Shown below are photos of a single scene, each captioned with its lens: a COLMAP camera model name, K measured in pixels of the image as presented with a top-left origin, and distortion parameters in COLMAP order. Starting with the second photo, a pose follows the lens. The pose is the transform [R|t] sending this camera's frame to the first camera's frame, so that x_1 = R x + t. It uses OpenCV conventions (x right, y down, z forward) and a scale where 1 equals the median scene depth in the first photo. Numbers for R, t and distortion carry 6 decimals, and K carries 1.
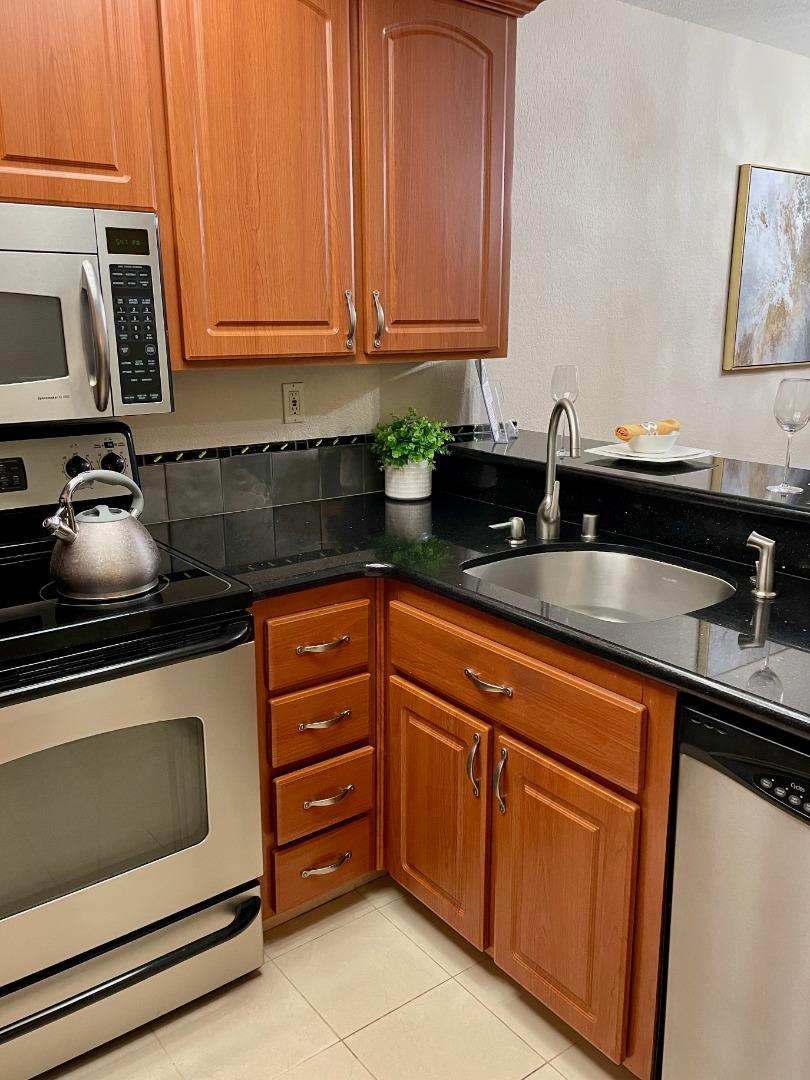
lens RADIAL K [[905.0, 0, 405.0], [0, 905.0, 540.0], [0, 0, 1]] dist [0.045984, 0.000106]
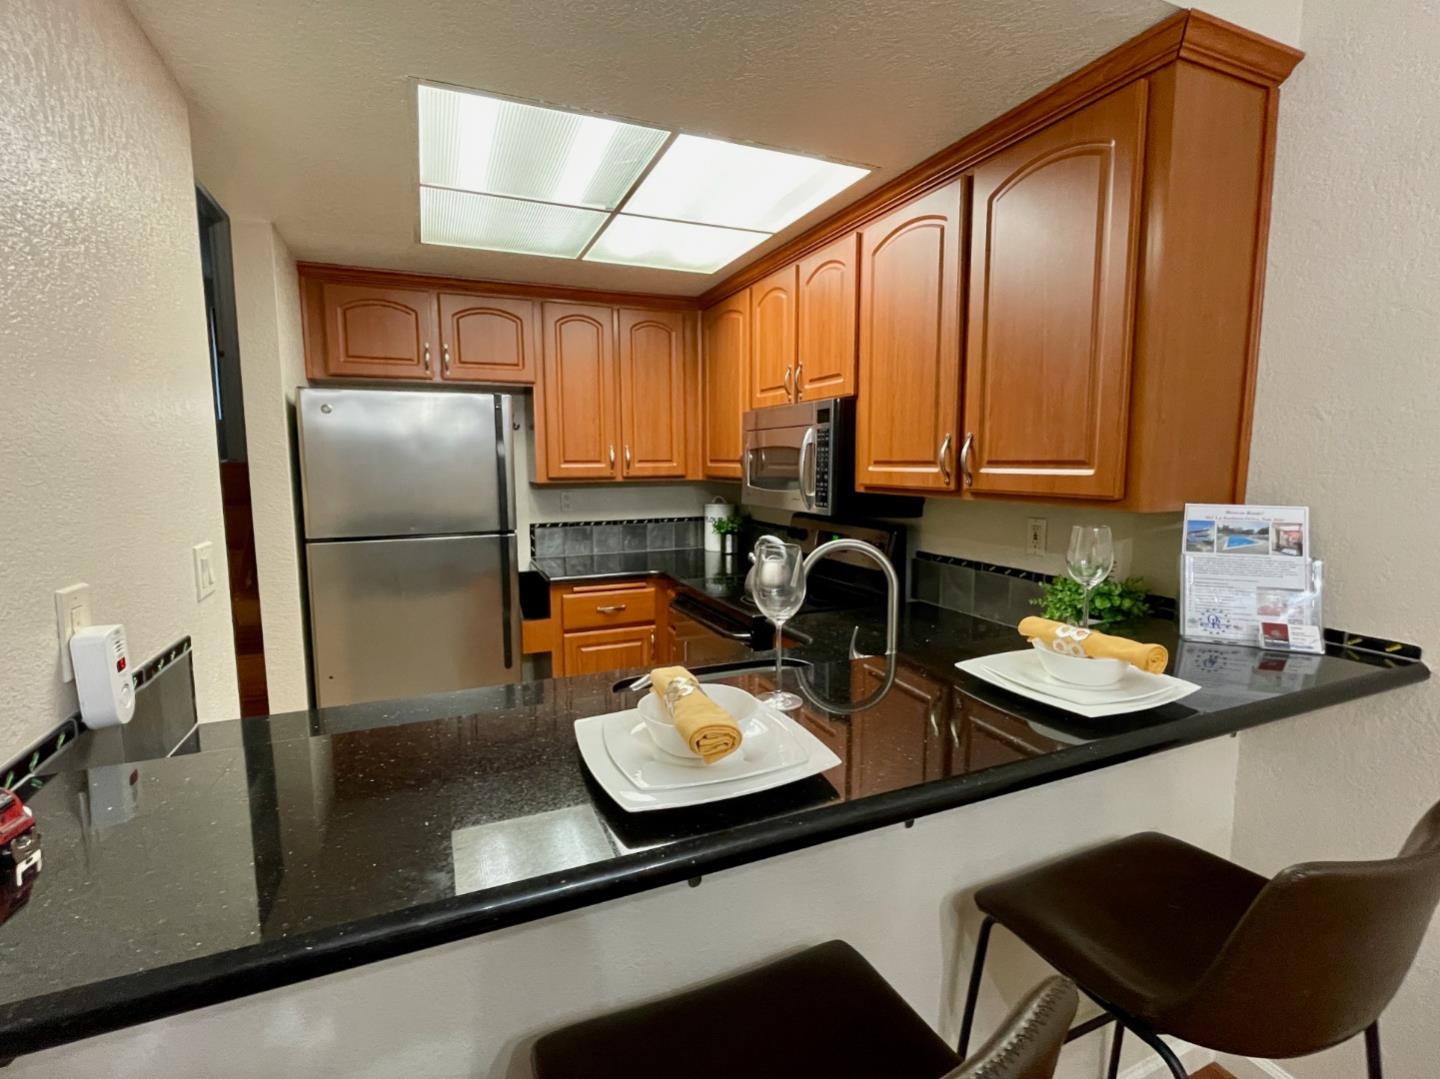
lens RADIAL K [[672.4, 0, 720.2], [0, 672.4, 536.3], [0, 0, 1]] dist [-0.001274, -0.000104]
pose [[-0.241768, 0.112296, -0.963814, 0.793142], [-0.230107, 0.958312, 0.169377, -0.219935], [0.942655, 0.262730, -0.205849, 0.898518]]
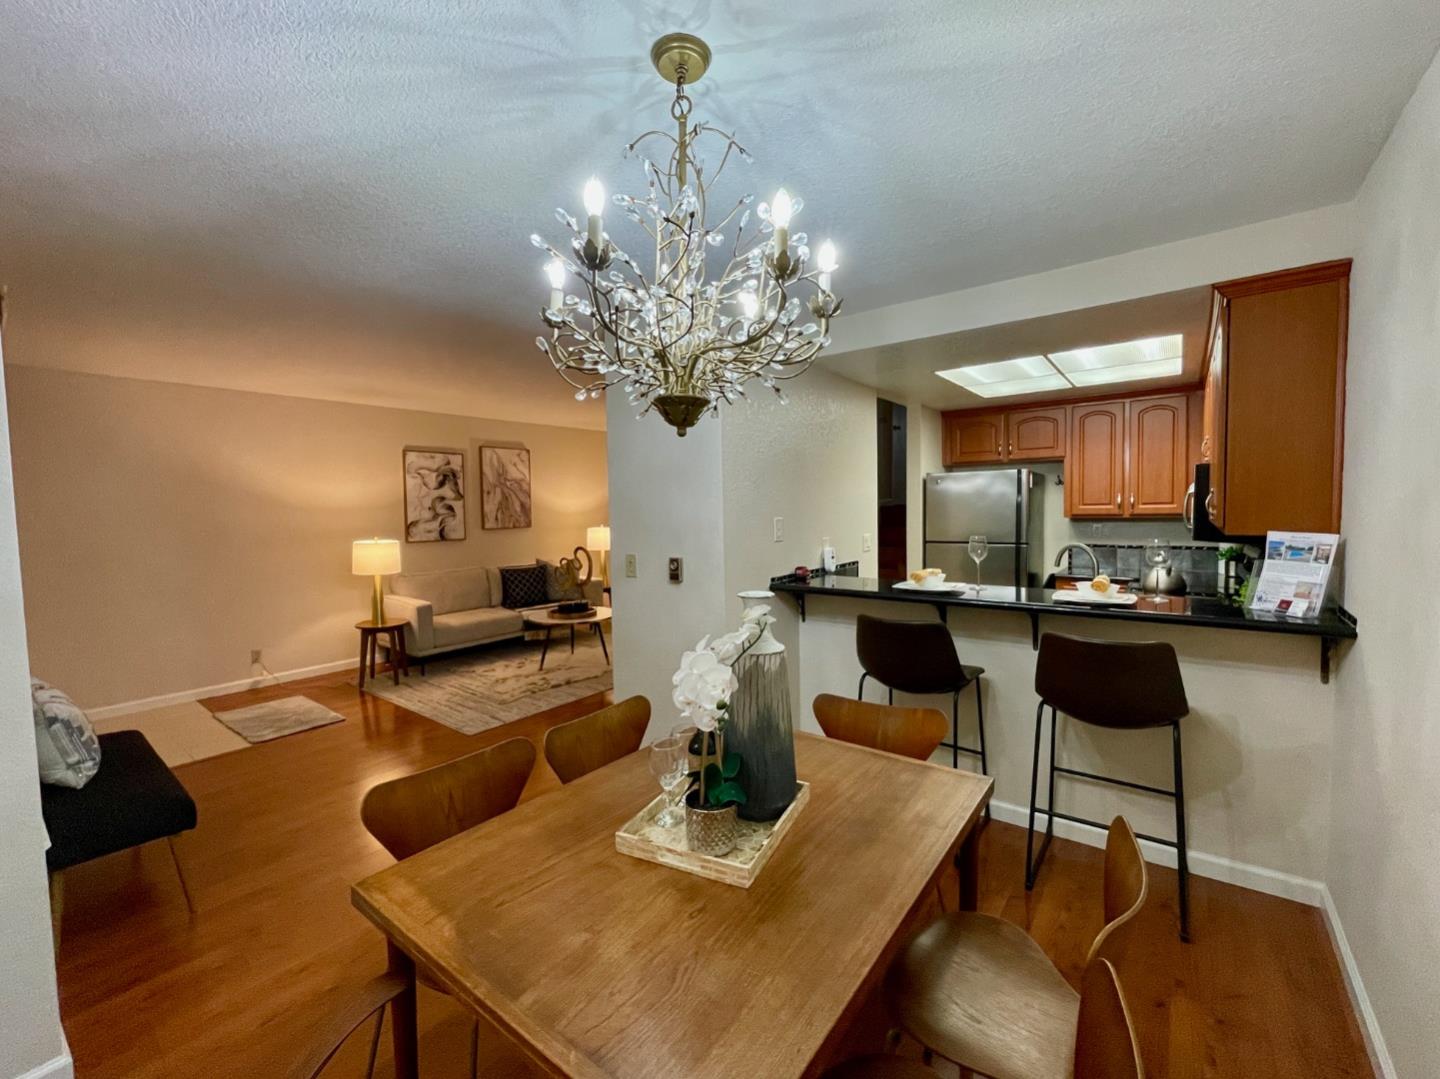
lens RADIAL K [[601.1, 0, 721.2], [0, 601.1, 538.6], [0, 0, 1]] dist [-0.001101, 0.000010]
pose [[-0.965140, 0.032794, -0.259671, 1.170737], [-0.044247, 0.957396, 0.285367, -0.465202], [0.257966, 0.286909, -0.922571, 1.827737]]
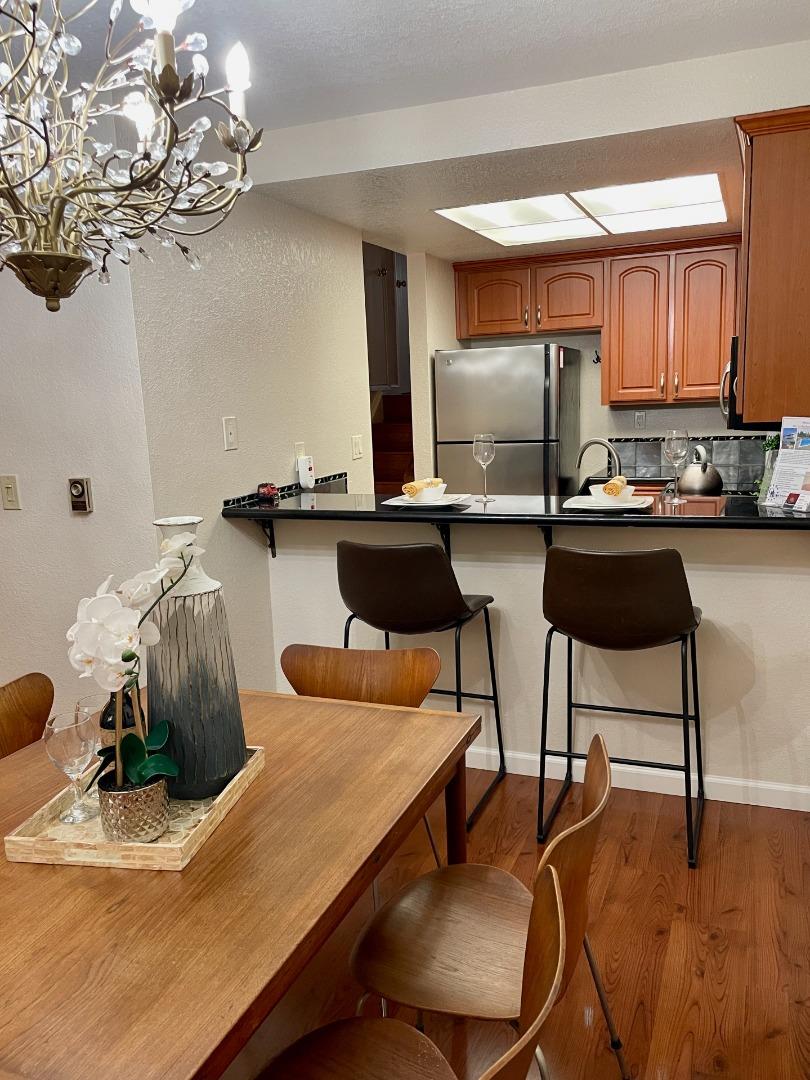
lens RADIAL K [[857.8, 0, 415.1], [0, 857.8, 547.5], [0, 0, 1]] dist [0.105991, -0.145901]
pose [[-0.855955, 0.127126, -0.501179, 1.165024], [-0.086423, 0.920491, 0.381087, -0.495709], [0.509777, 0.369506, -0.776912, 1.924769]]
